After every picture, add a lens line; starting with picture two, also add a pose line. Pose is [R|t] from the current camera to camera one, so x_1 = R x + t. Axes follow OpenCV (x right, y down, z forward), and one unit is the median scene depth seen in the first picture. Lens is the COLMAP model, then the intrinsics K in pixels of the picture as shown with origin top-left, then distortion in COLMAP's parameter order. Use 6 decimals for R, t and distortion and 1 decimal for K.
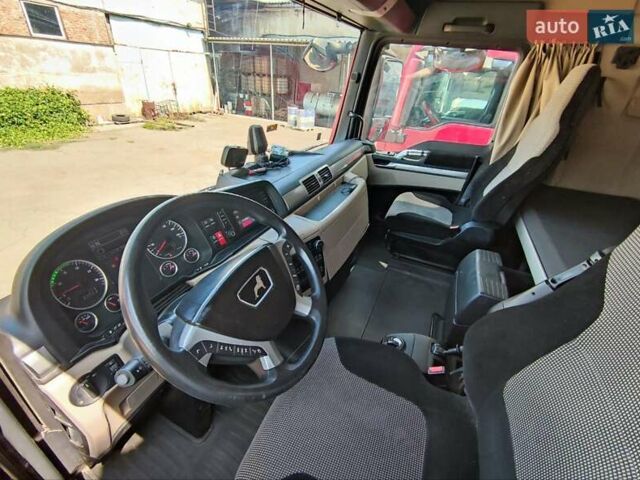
lens RADIAL K [[296.6, 0, 322.9], [0, 296.6, 242.3], [0, 0, 1]] dist [0.003846, -0.000852]
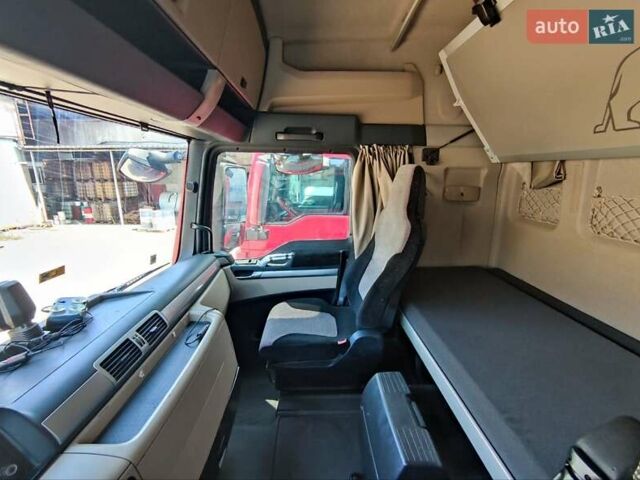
lens RADIAL K [[296.6, 0, 322.9], [0, 296.6, 242.3], [0, 0, 1]] dist [0.003846, -0.000852]
pose [[0.903167, -0.155304, 0.400213, 0.080931], [0.258628, 0.940937, -0.218516, -0.115171], [-0.342639, 0.300863, 0.889989, 0.149695]]
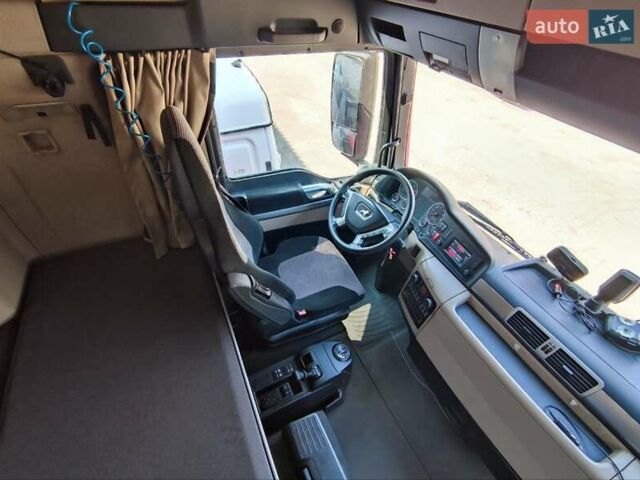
lens RADIAL K [[296.6, 0, 322.9], [0, 296.6, 242.3], [0, 0, 1]] dist [0.003846, -0.000852]
pose [[-0.656152, 0.452603, -0.603834, 0.440863], [-0.454488, 0.401758, 0.795004, -0.428396], [0.602416, 0.796079, -0.057911, 0.337939]]
